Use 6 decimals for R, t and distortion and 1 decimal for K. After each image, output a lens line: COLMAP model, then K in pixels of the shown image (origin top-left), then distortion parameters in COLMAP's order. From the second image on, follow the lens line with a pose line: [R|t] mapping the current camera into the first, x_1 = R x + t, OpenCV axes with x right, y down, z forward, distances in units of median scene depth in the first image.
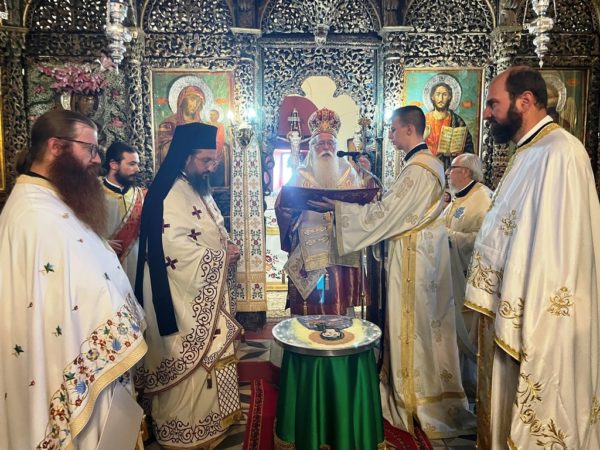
lens RADIAL K [[450.9, 0, 300.0], [0, 450.9, 225.0], [0, 0, 1]] dist [0.080935, -0.108433]
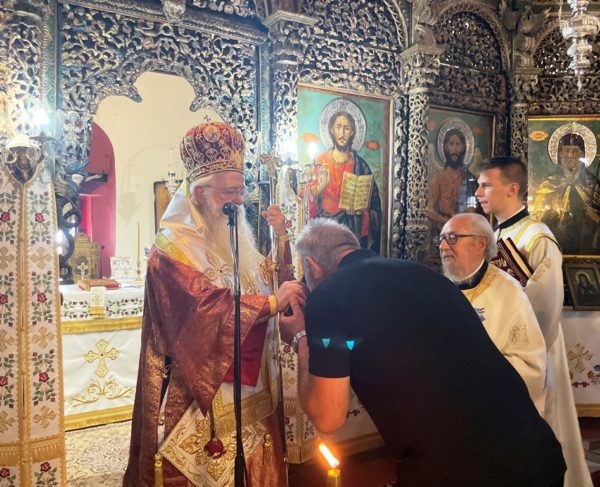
lens RADIAL K [[509.7, 0, 309.9], [0, 509.7, 240.6], [0, 0, 1]] dist [0.087082, -0.123075]
pose [[0.889938, 0.007783, 0.456015, -0.095683], [0.030082, 0.996675, -0.075717, -0.056602], [-0.455089, 0.081101, 0.886745, 0.350642]]
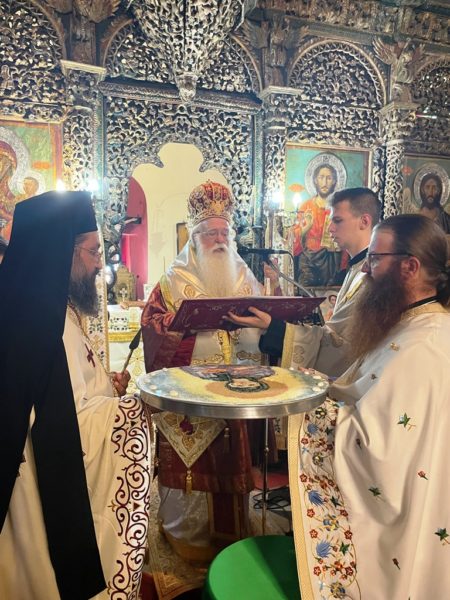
lens RADIAL K [[450.9, 0, 219.6], [0, 450.9, 293.0], [0, 0, 1]] dist [0.080935, -0.108433]
pose [[0.964563, -0.002620, 0.263838, -0.098486], [0.010346, 0.999557, -0.027896, -0.057131], [-0.263648, 0.029637, 0.964163, 0.267153]]
